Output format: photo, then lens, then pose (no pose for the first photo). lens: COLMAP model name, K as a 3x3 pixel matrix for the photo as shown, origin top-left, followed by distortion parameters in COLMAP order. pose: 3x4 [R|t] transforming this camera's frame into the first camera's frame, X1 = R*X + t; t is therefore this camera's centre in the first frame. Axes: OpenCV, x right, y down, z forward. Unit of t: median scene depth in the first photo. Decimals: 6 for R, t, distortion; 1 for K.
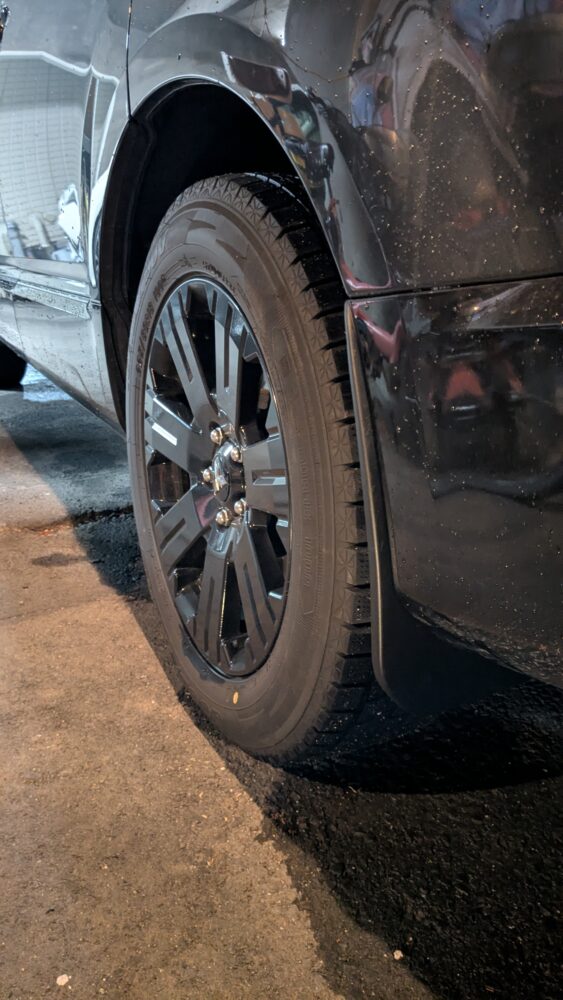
lens RADIAL K [[814.9, 0, 281.5], [0, 814.9, 500.0], [0, 0, 1]] dist [0.039430, -0.075657]
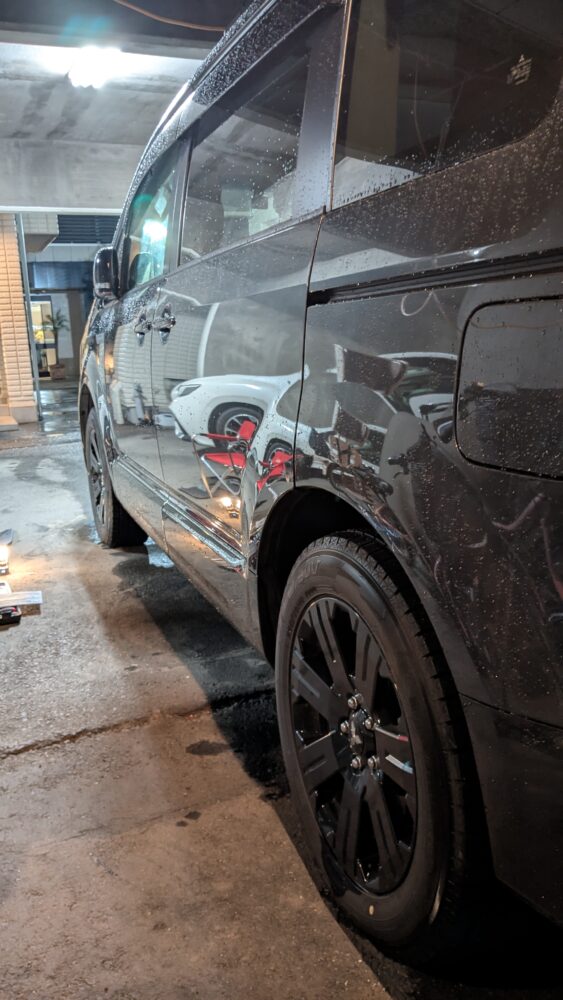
lens RADIAL K [[814.9, 0, 281.5], [0, 814.9, 500.0], [0, 0, 1]] dist [0.039430, -0.075657]
pose [[0.995766, -0.006116, -0.091720, -0.061886], [-0.003820, 0.994169, -0.107768, -0.237113], [0.091844, 0.107662, 0.989936, -0.360692]]
